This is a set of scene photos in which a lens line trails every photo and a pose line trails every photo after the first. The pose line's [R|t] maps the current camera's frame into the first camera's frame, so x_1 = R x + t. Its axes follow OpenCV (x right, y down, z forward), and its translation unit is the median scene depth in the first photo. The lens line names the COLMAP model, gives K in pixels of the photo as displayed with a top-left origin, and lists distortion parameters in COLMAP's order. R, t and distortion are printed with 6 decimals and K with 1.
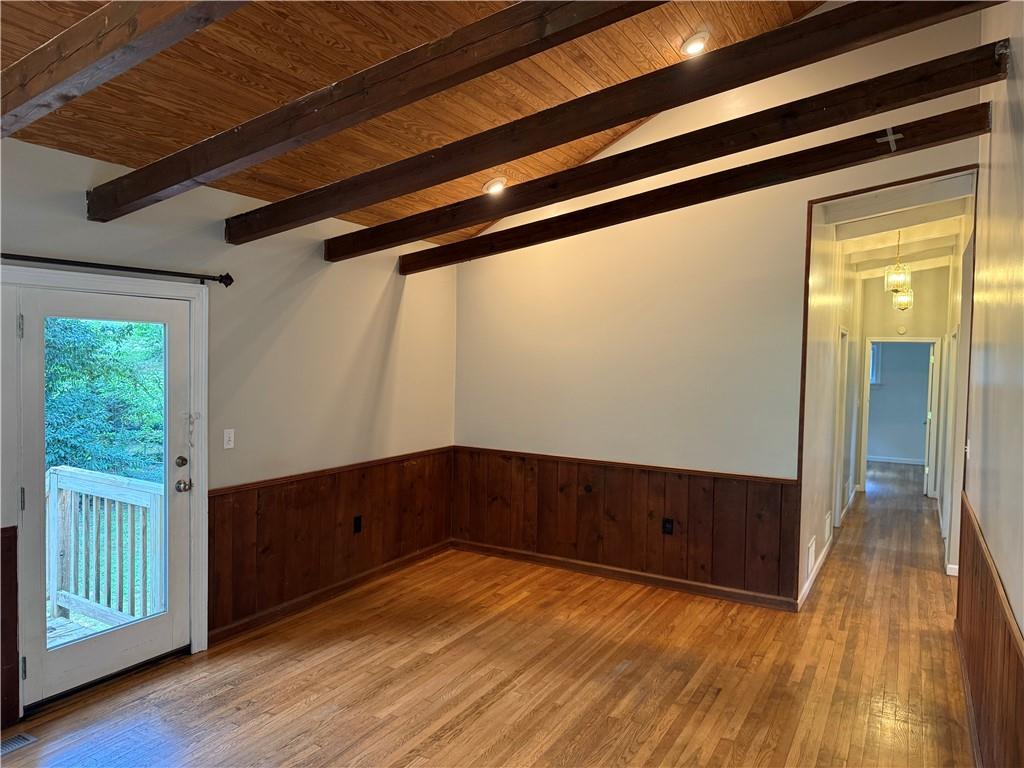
lens RADIAL K [[730.5, 0, 509.3], [0, 730.5, 385.9], [0, 0, 1]] dist [0.057717, -0.053730]
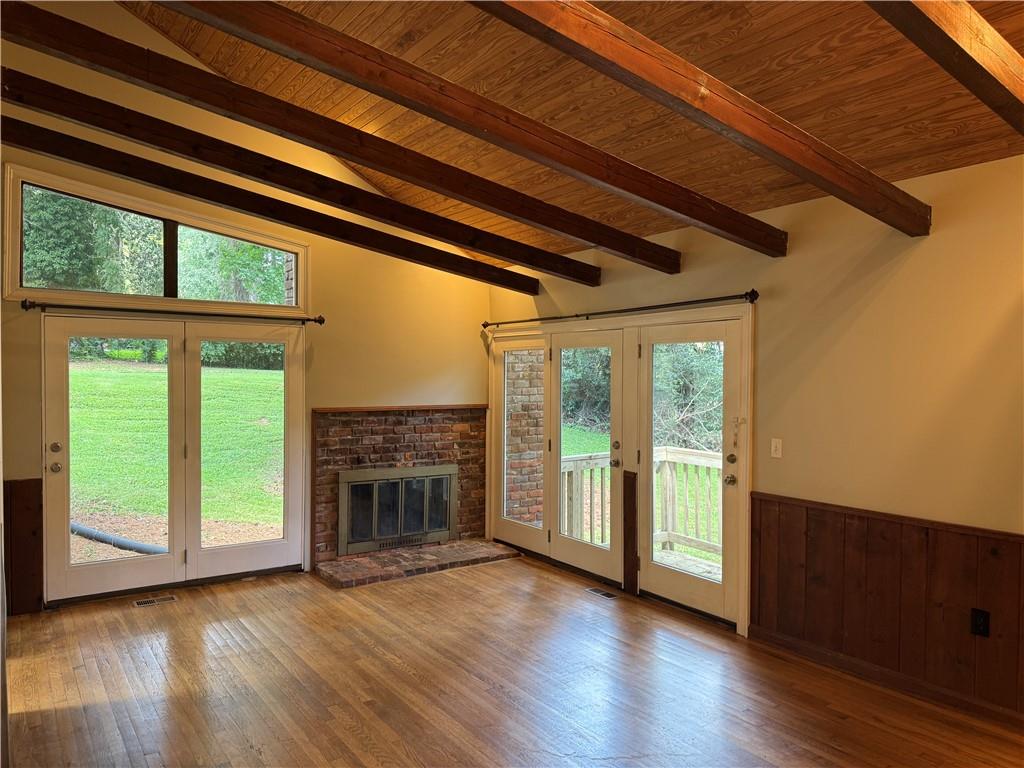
lens RADIAL K [[730.5, 0, 509.3], [0, 730.5, 385.9], [0, 0, 1]] dist [0.057717, -0.053730]
pose [[-0.437070, -0.008822, -0.899384, 0.701407], [-0.053125, 0.998459, 0.016023, -0.011110], [0.897857, 0.054783, -0.436865, 1.109653]]
